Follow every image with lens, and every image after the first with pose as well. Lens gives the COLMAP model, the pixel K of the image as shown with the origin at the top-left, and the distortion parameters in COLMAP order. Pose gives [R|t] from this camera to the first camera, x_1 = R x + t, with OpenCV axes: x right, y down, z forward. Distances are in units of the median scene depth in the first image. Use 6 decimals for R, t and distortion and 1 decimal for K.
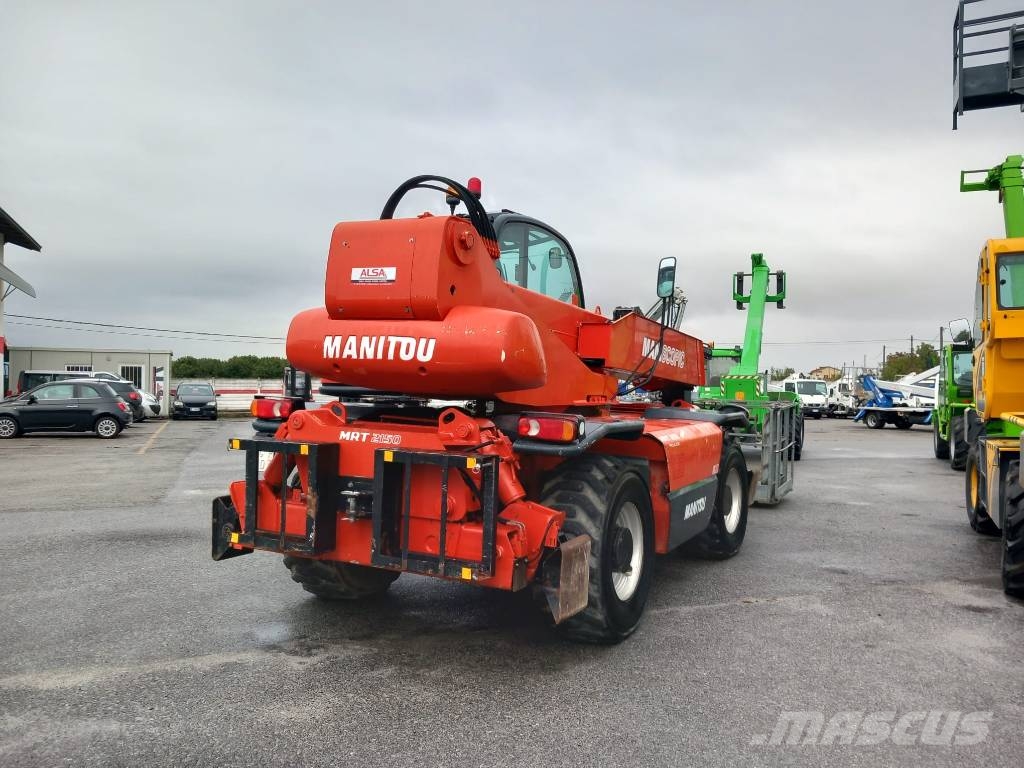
lens RADIAL K [[806.5, 0, 512.0], [0, 806.5, 384.0], [0, 0, 1]] dist [0.045261, -0.055254]
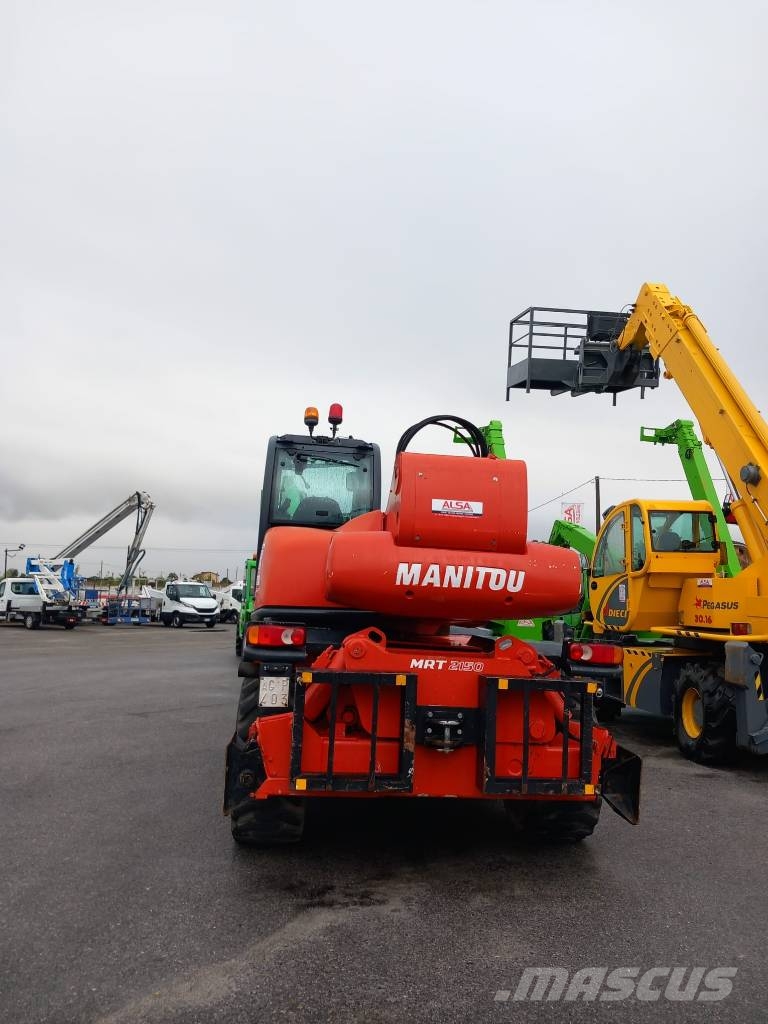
lens RADIAL K [[806.5, 0, 382.7], [0, 806.5, 483.2], [0, 0, 1]] dist [0.045261, -0.055254]
pose [[0.835086, 0.088618, 0.542935, -0.786687], [-0.017724, 0.990762, -0.134451, -0.021661], [-0.549834, 0.102655, 0.828942, 0.169917]]
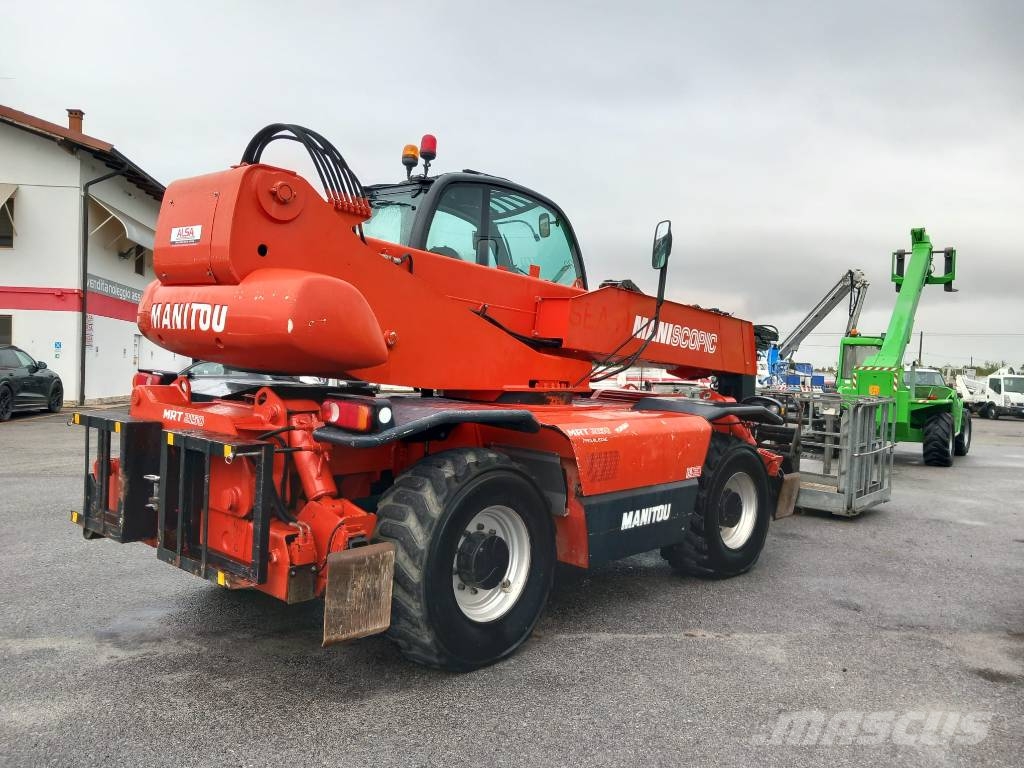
lens RADIAL K [[802.0, 0, 512.0], [0, 802.0, 384.0], [0, 0, 1]] dist [0.036791, -0.040883]
pose [[0.971412, 0.029247, -0.235593, 0.374729], [-0.025259, 0.999482, 0.019930, 0.002756], [0.236054, -0.013410, 0.971647, 0.208140]]
